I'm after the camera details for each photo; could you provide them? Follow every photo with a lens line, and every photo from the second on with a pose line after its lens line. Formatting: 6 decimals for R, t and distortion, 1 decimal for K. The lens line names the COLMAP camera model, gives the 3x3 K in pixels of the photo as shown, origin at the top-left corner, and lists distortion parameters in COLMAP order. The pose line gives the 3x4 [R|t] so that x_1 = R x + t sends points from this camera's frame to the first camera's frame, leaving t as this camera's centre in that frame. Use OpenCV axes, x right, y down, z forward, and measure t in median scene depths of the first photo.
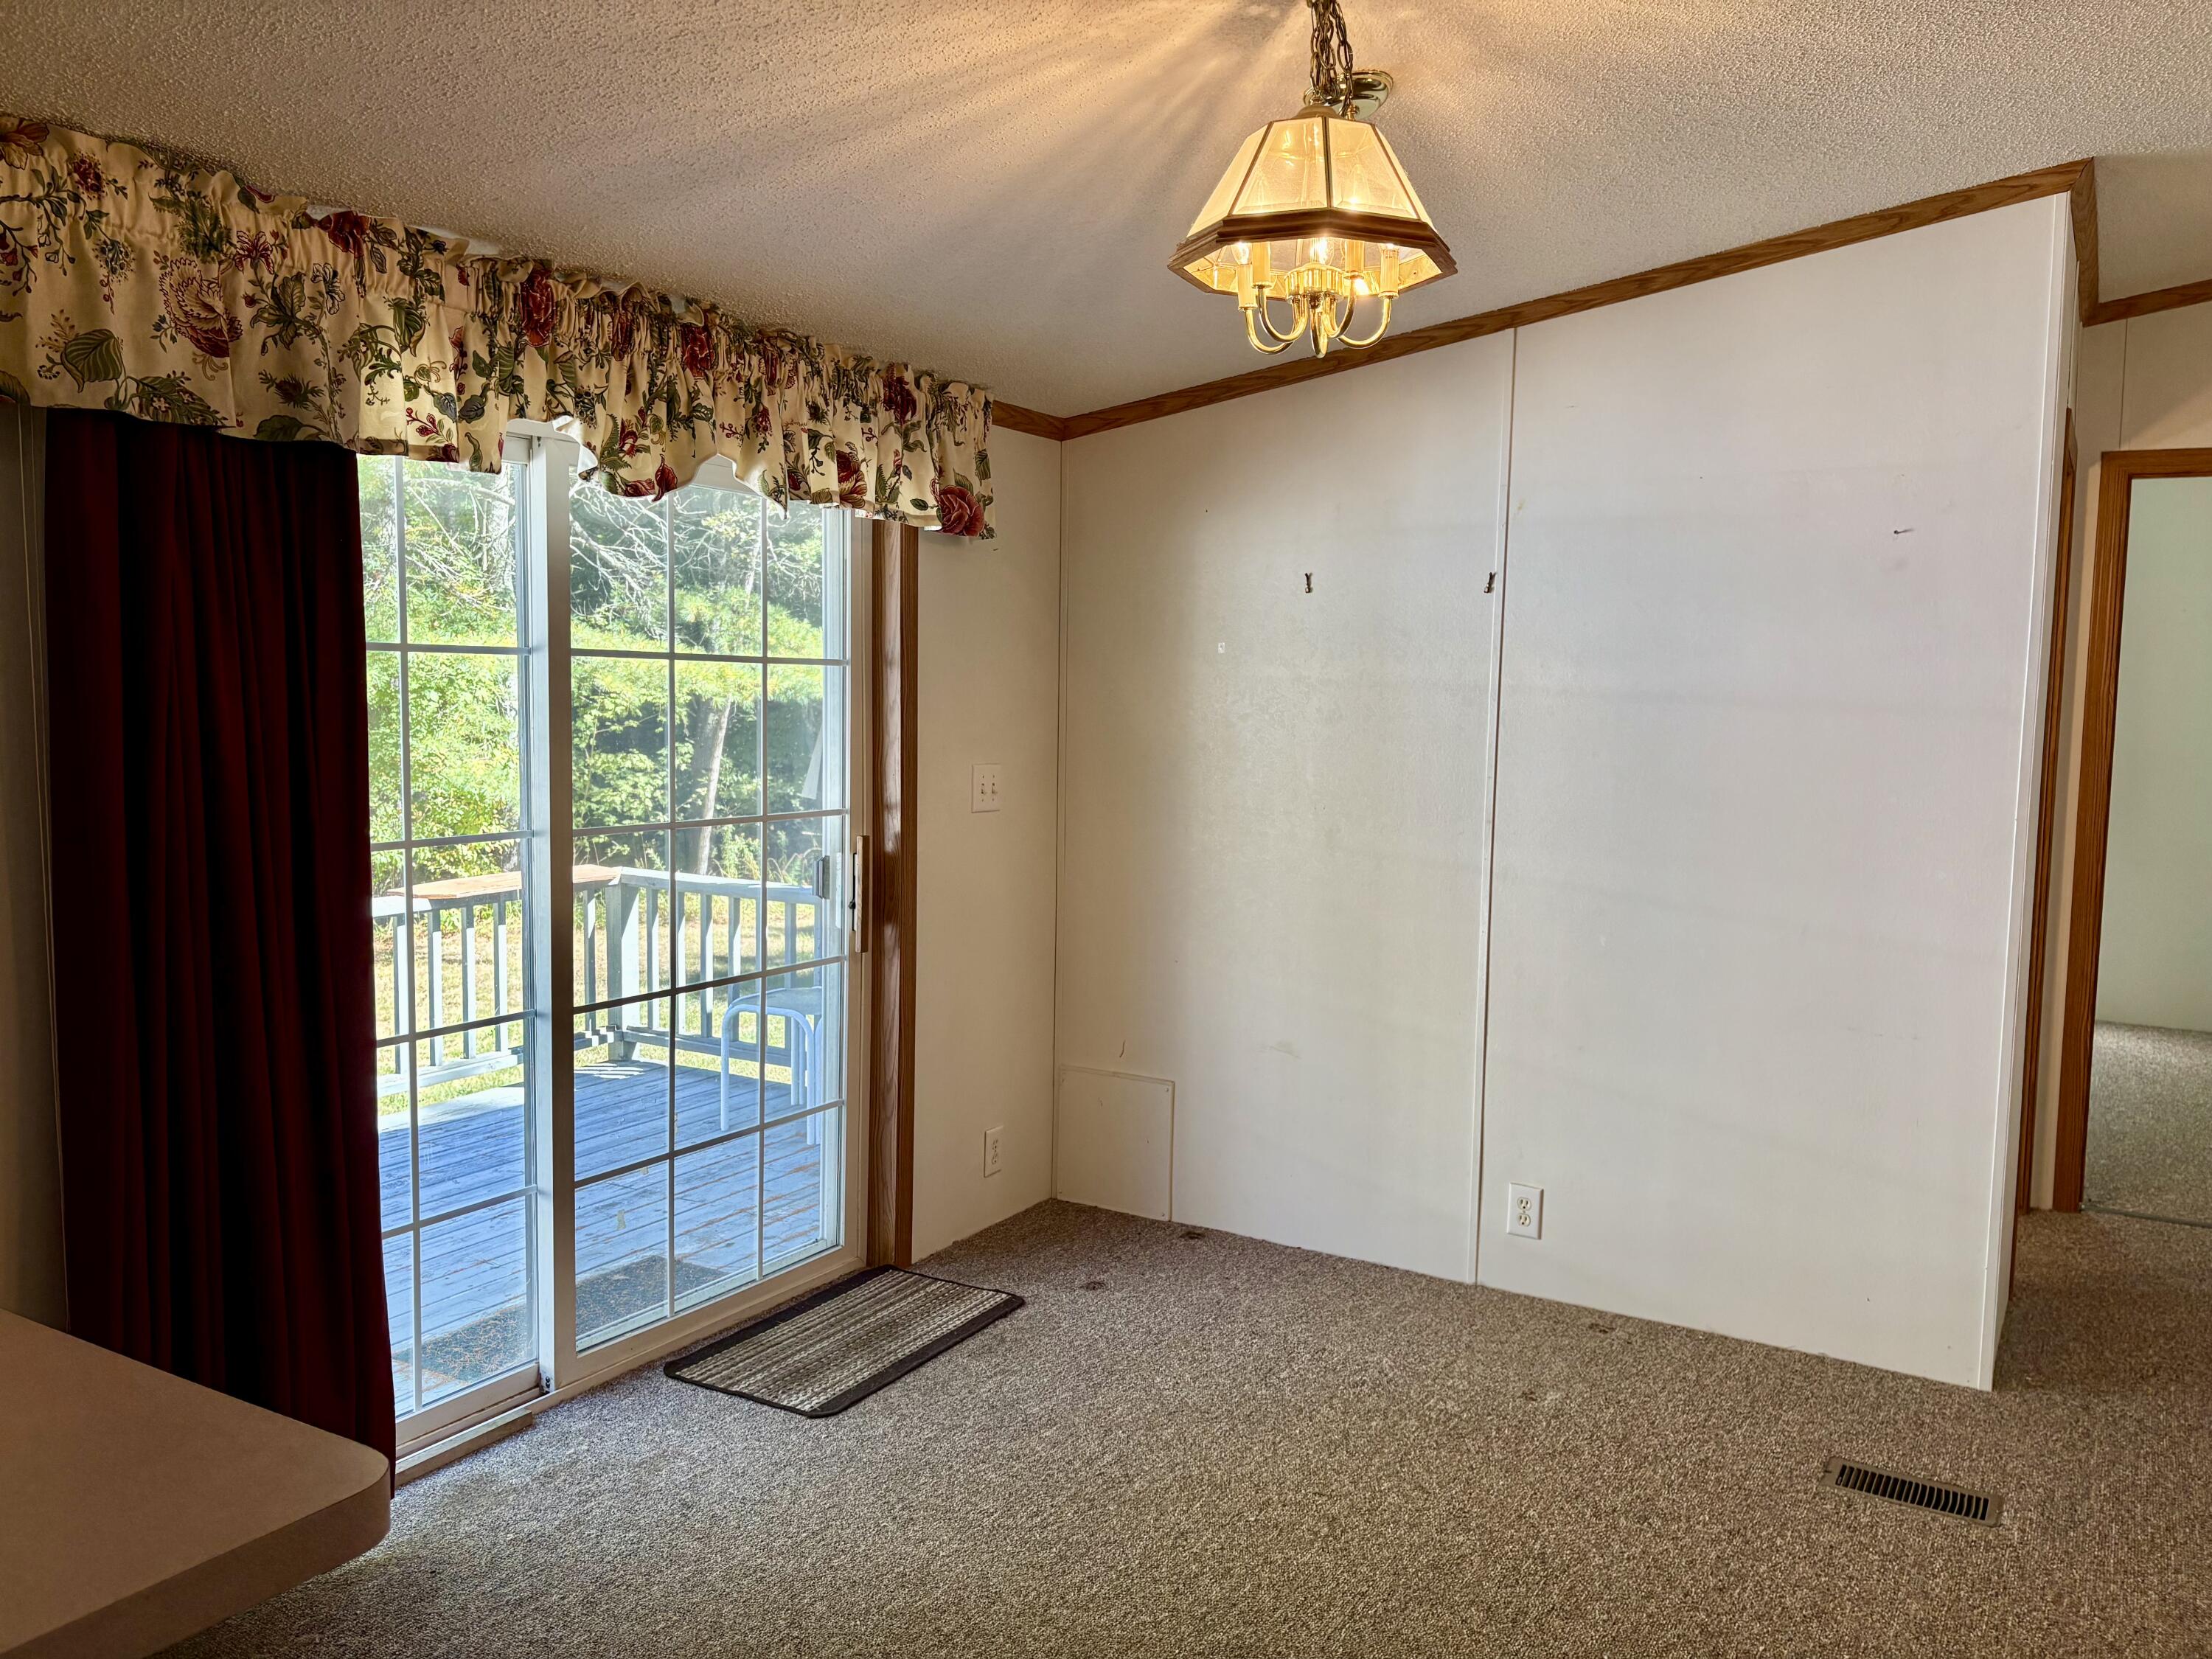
lens RADIAL K [[1667.3, 0, 1084.1], [0, 1667.3, 837.7], [0, 0, 1]] dist [0.055059, -0.060242]
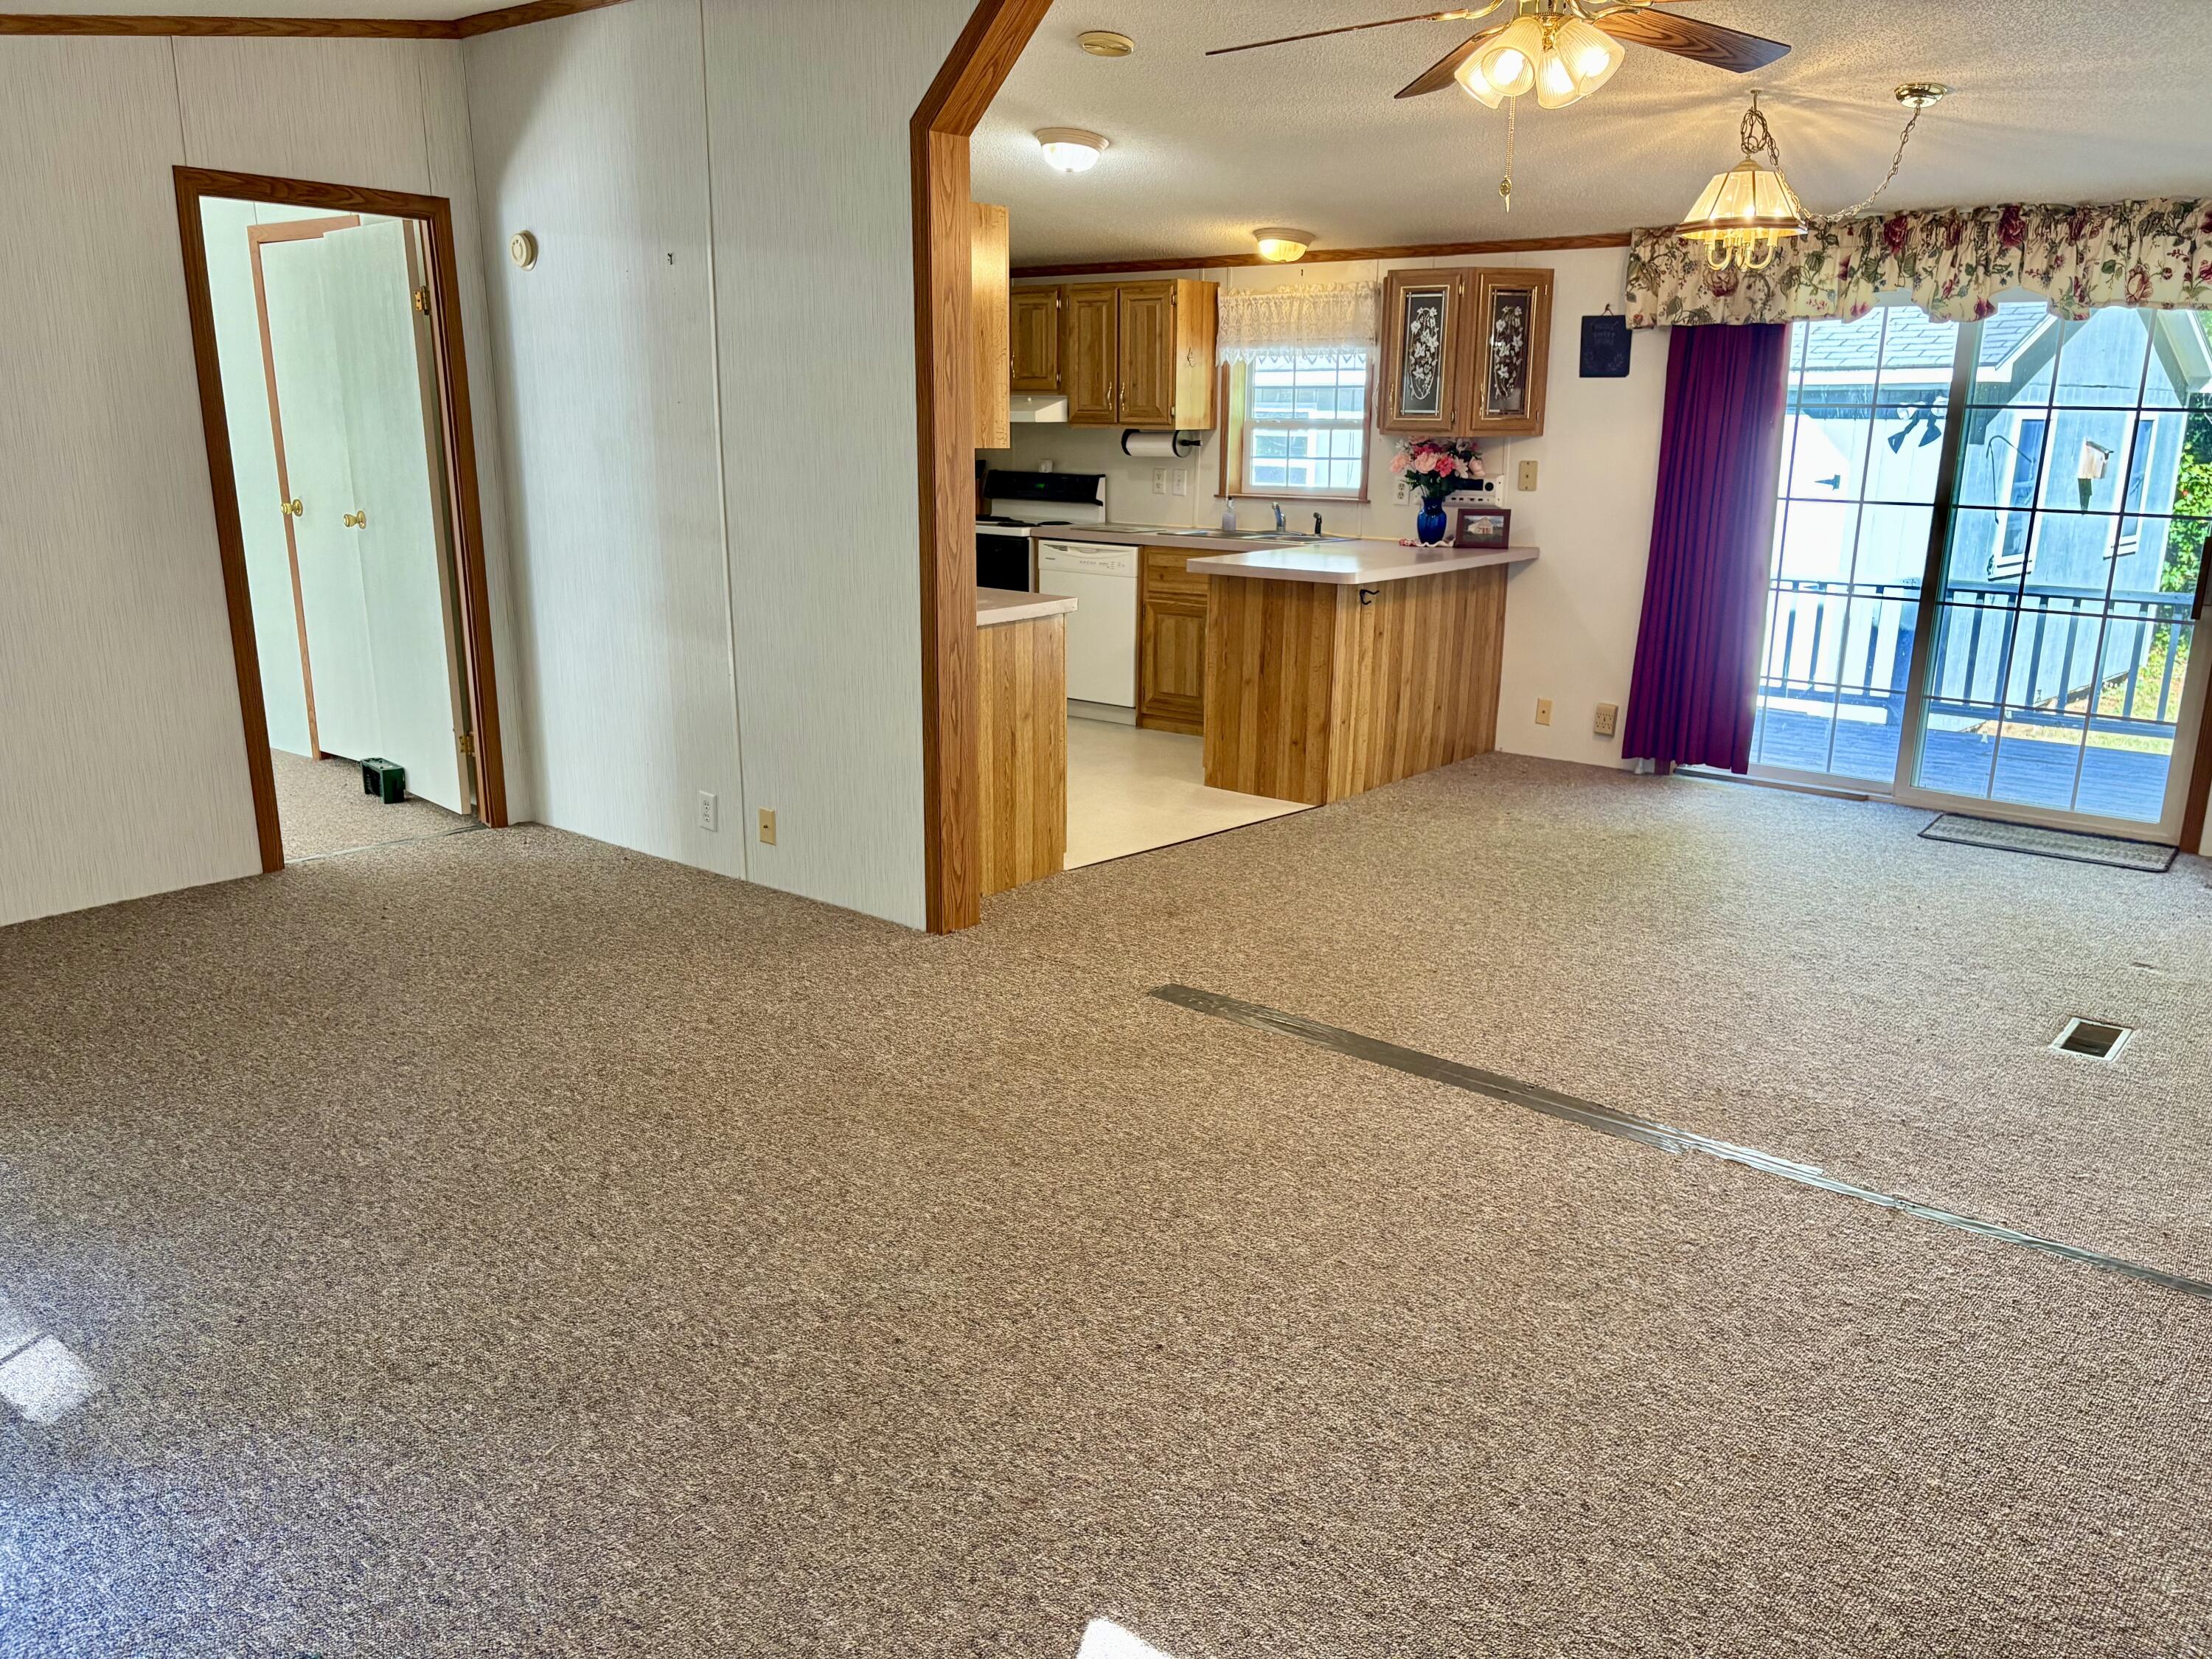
lens RADIAL K [[1667.3, 0, 1109.9], [0, 1667.3, 842.4], [0, 0, 1]] dist [0.055059, -0.060242]
pose [[-0.124414, 0.240852, -0.962555, 1.949859], [-0.104897, 0.961463, 0.254137, -0.025120], [0.986670, 0.132588, -0.094355, 0.344696]]
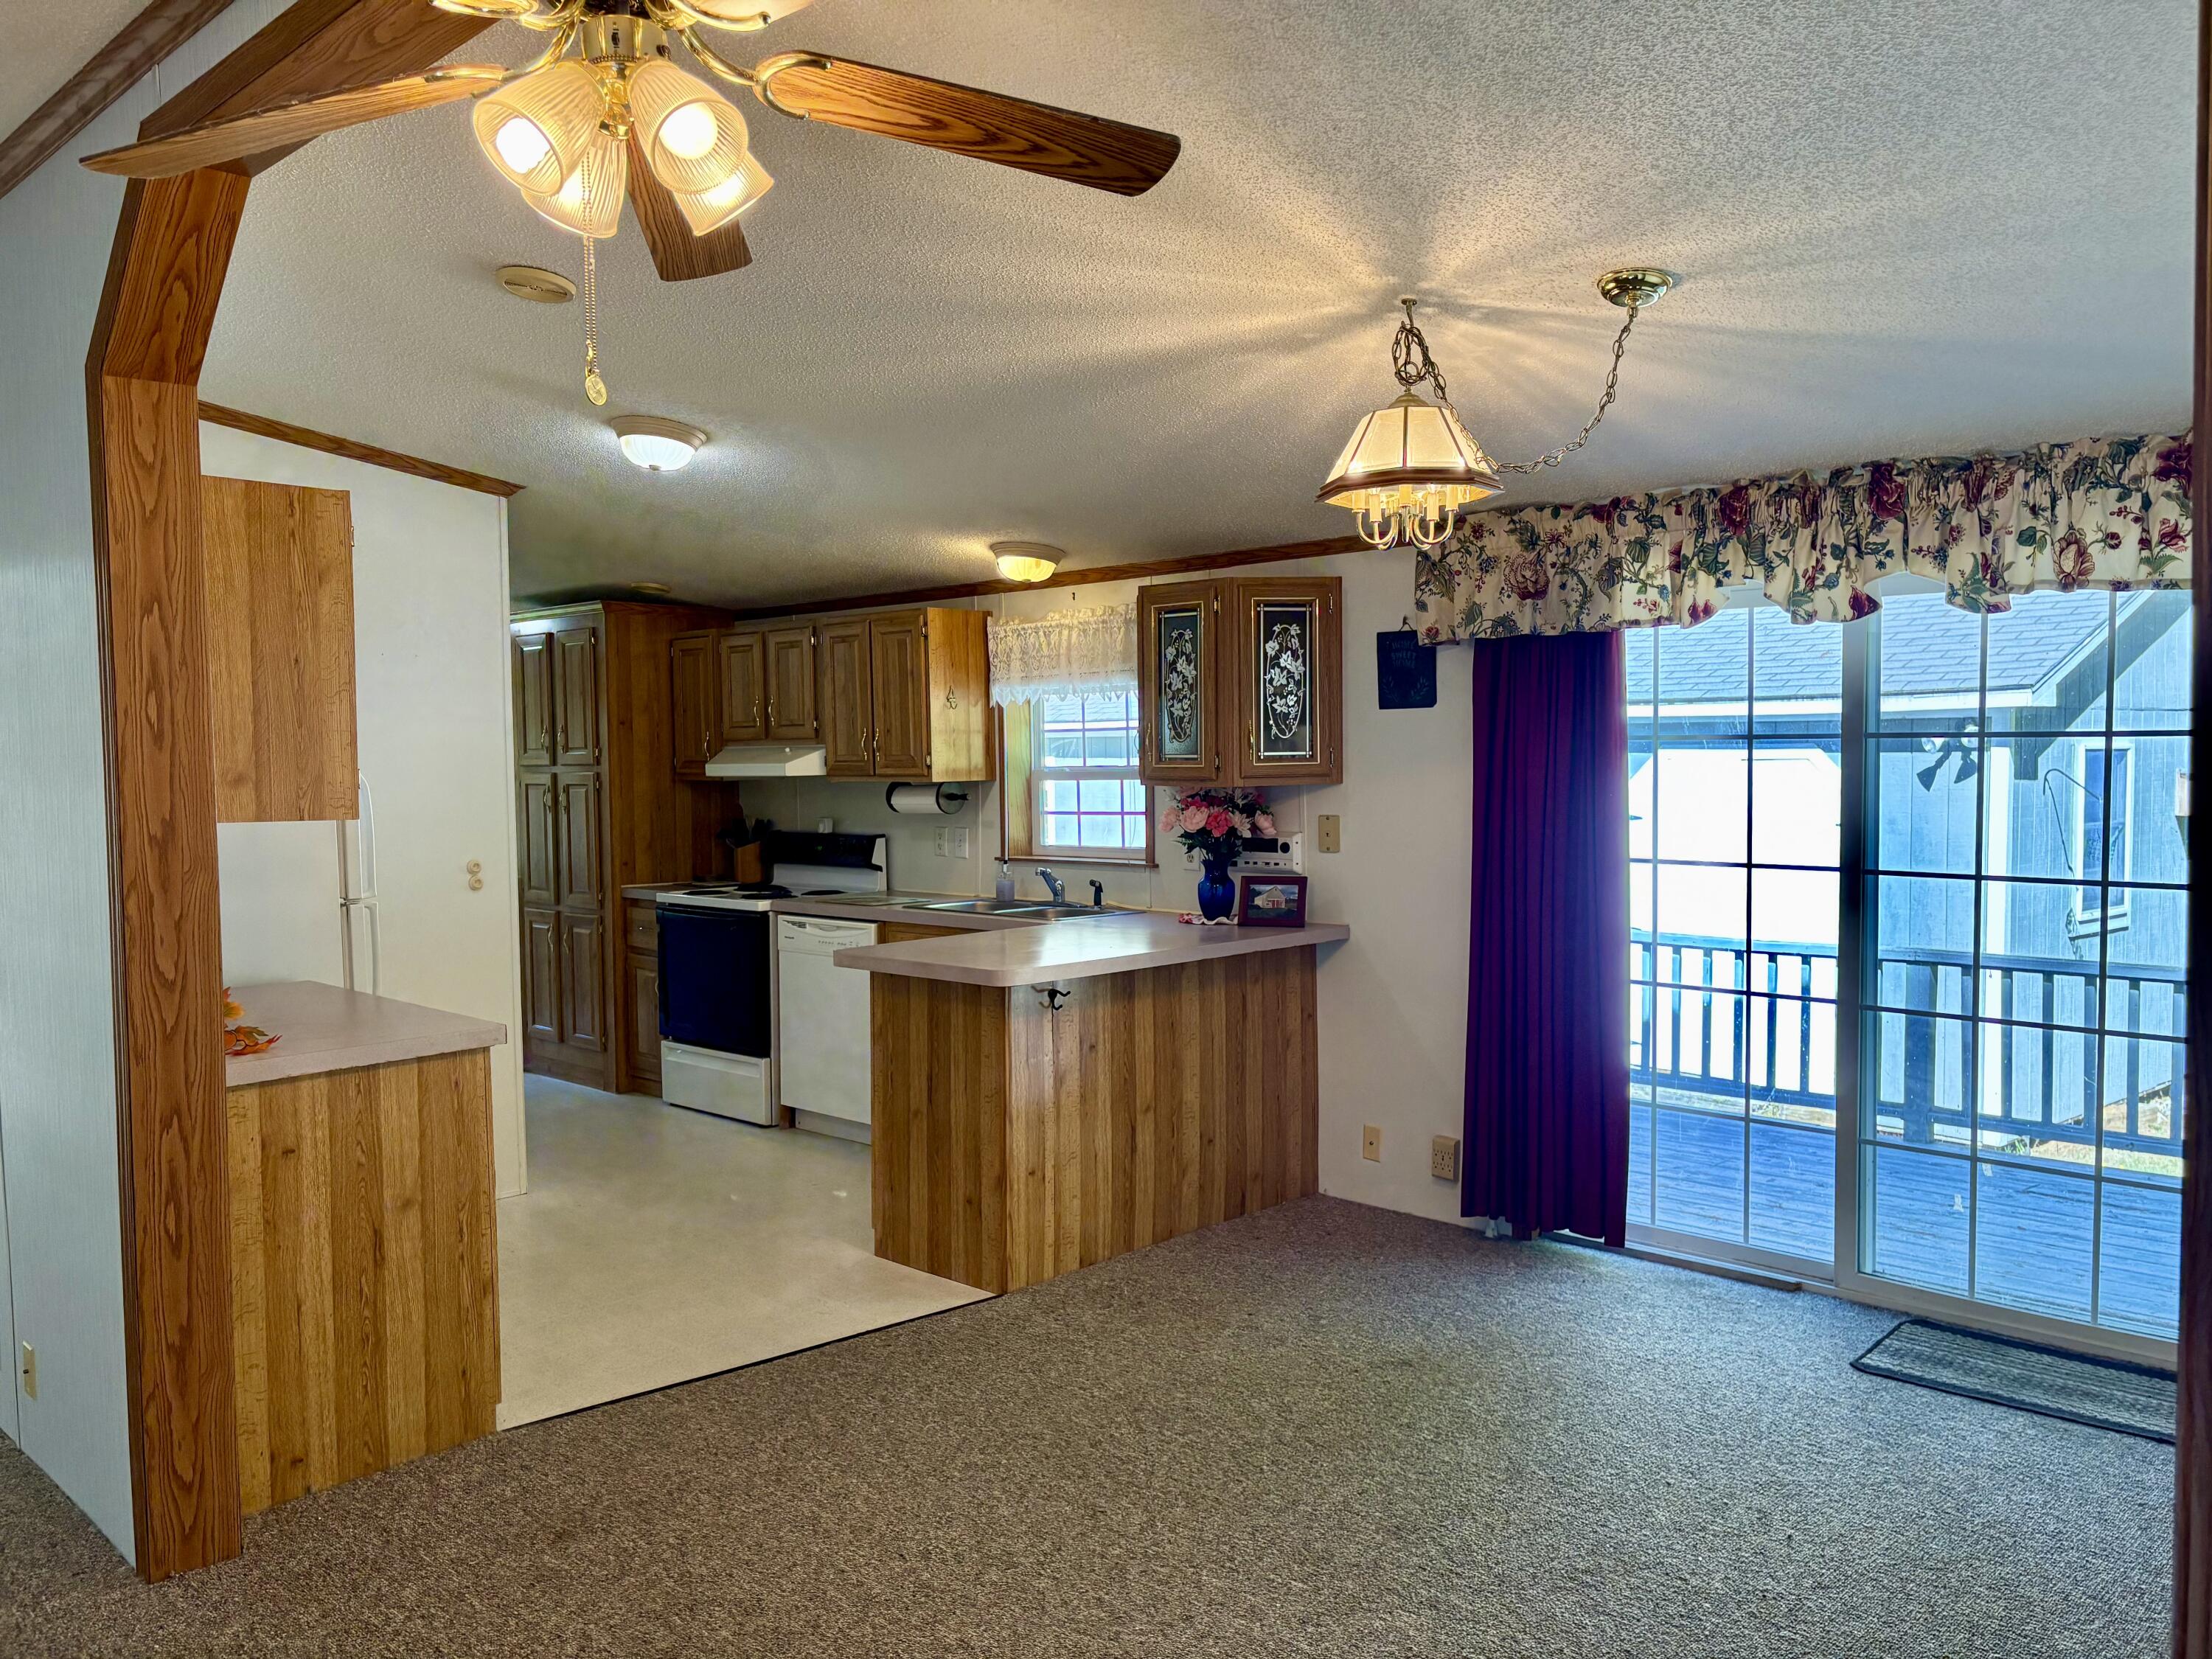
lens RADIAL K [[1667.3, 0, 1094.3], [0, 1667.3, 836.4], [0, 0, 1]] dist [0.055059, -0.060242]
pose [[-0.215051, 0.041696, -0.975712, 1.274781], [-0.082114, 0.994778, 0.060609, -0.069911], [0.973145, 0.093154, -0.210504, 0.782104]]
